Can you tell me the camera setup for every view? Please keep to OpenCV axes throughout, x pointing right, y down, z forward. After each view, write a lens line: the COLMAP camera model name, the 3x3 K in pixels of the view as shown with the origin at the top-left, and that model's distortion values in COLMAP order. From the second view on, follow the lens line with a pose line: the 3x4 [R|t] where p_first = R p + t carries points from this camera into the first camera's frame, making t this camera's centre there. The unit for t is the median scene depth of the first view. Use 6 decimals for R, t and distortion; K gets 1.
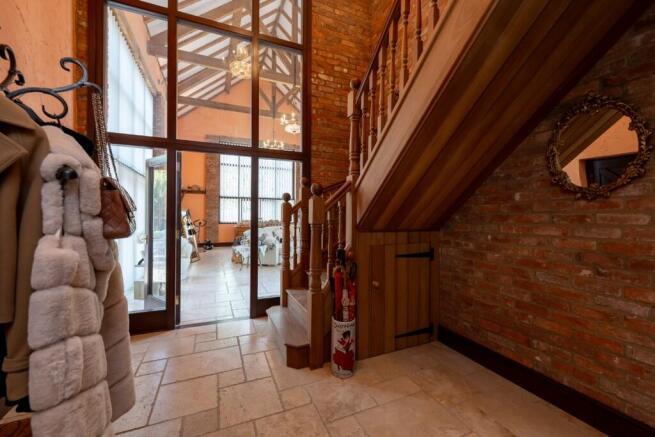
lens RADIAL K [[260.9, 0, 326.6], [0, 260.9, 217.6], [0, 0, 1]] dist [-0.010539, 0.000023]
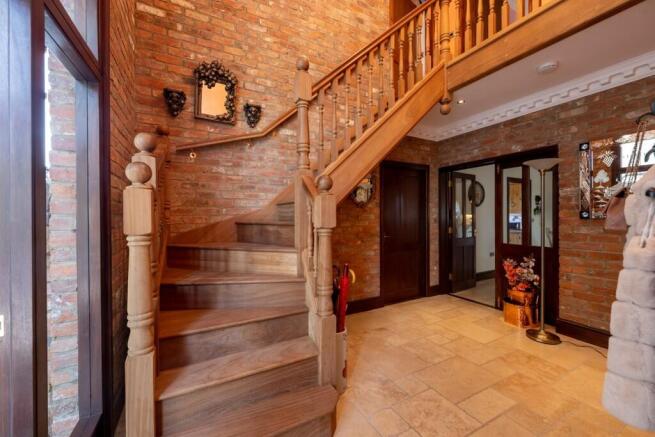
lens RADIAL K [[260.9, 0, 328.4], [0, 260.9, 217.0], [0, 0, 1]] dist [-0.010539, 0.000023]
pose [[-0.105777, -0.012033, 0.994317, -1.057555], [0.004040, 0.999913, 0.012531, -0.022571], [-0.994382, 0.005342, -0.105719, 1.413148]]
